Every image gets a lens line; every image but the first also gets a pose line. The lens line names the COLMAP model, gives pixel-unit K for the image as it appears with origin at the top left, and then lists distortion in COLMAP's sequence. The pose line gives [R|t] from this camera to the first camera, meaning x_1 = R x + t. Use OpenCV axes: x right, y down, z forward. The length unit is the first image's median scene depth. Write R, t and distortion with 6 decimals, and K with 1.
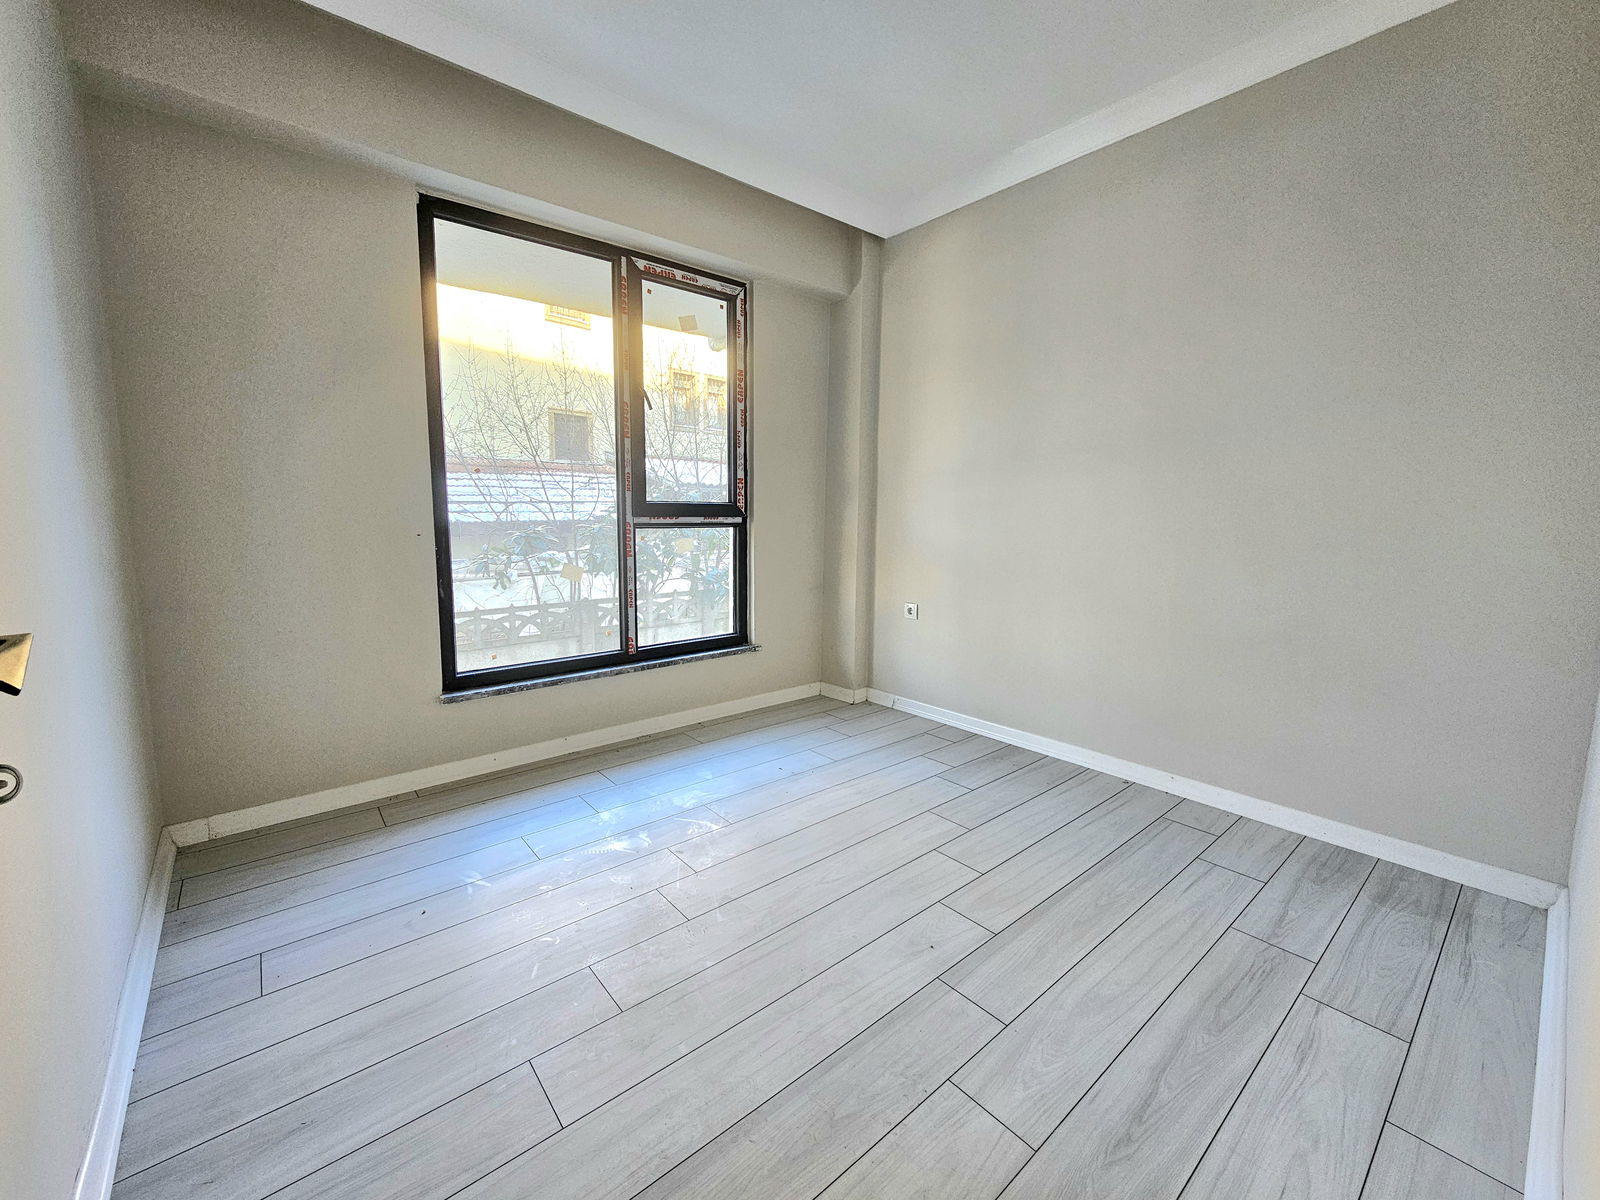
lens RADIAL K [[651.2, 0, 799.1], [0, 651.2, 580.0], [0, 0, 1]] dist [0.002455, 0.000121]
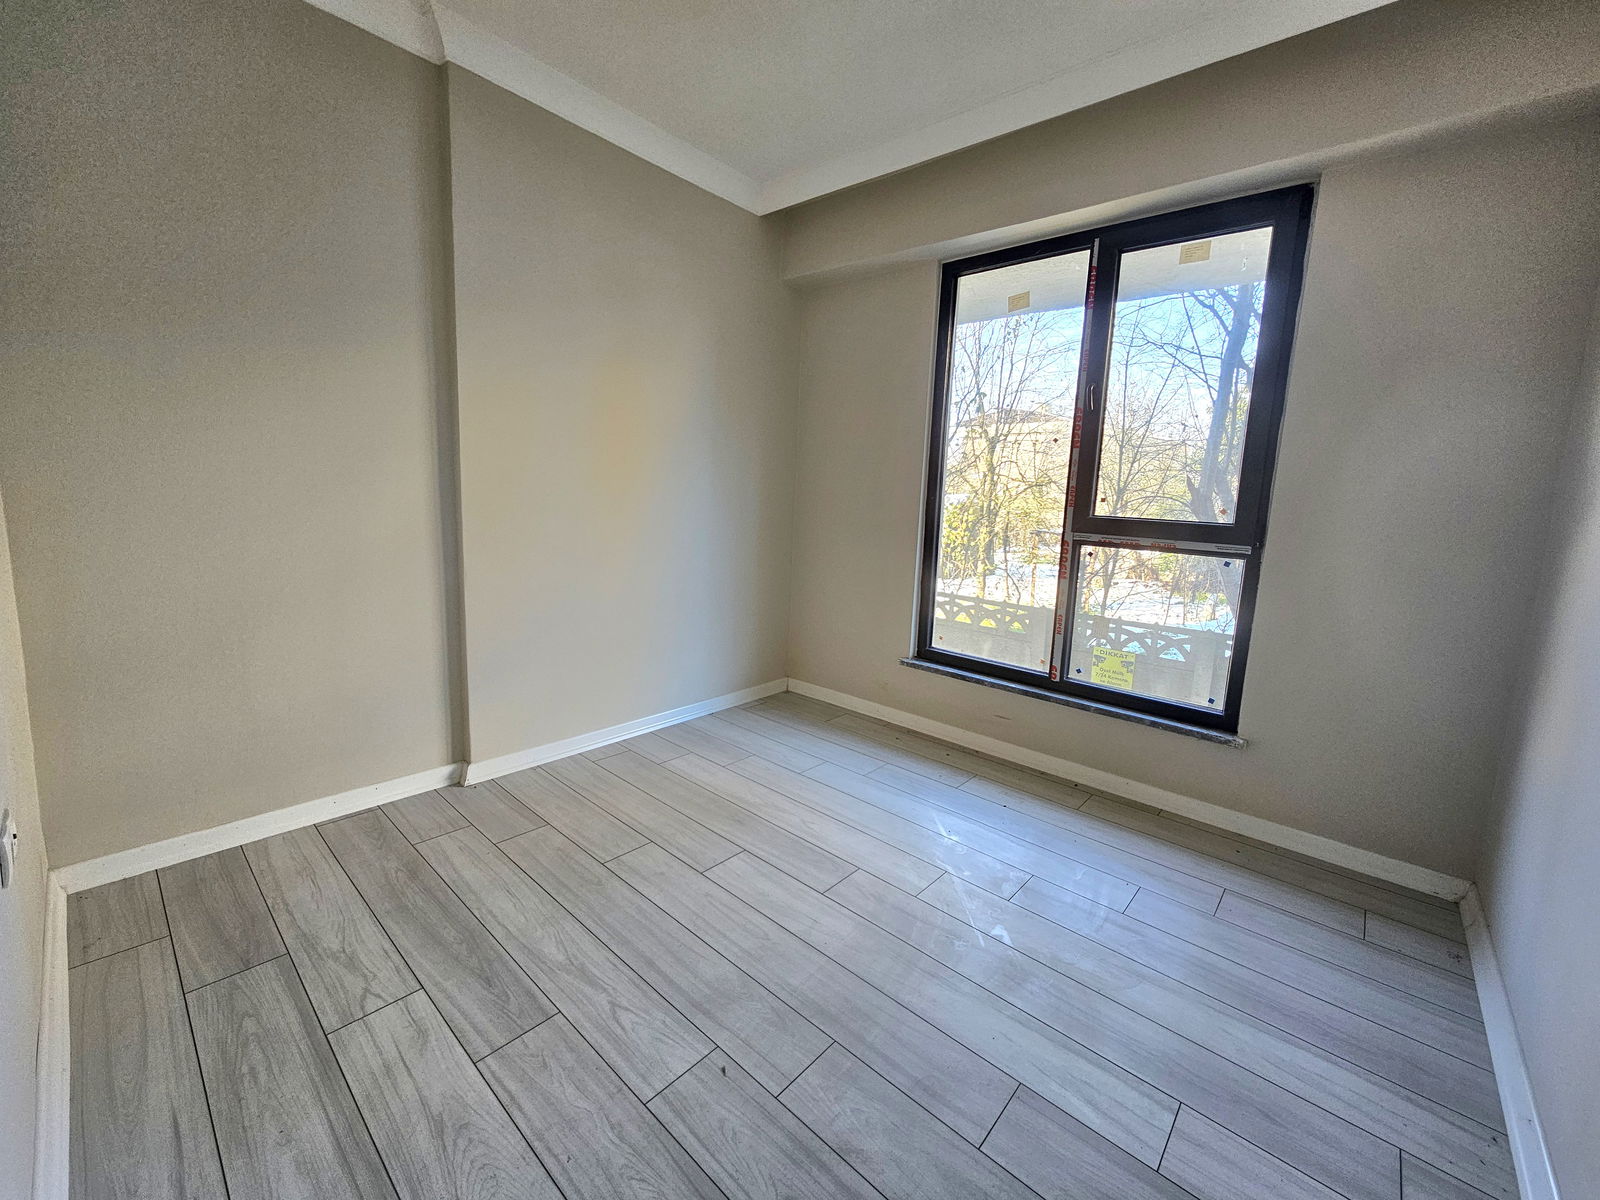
lens RADIAL K [[651.2, 0, 799.1], [0, 651.2, 580.0], [0, 0, 1]] dist [0.002455, 0.000121]
pose [[0.143468, 0.125744, -0.981634, 0.583615], [-0.168469, 0.980521, 0.100979, -0.058221], [0.975210, 0.150887, 0.161857, 0.511467]]
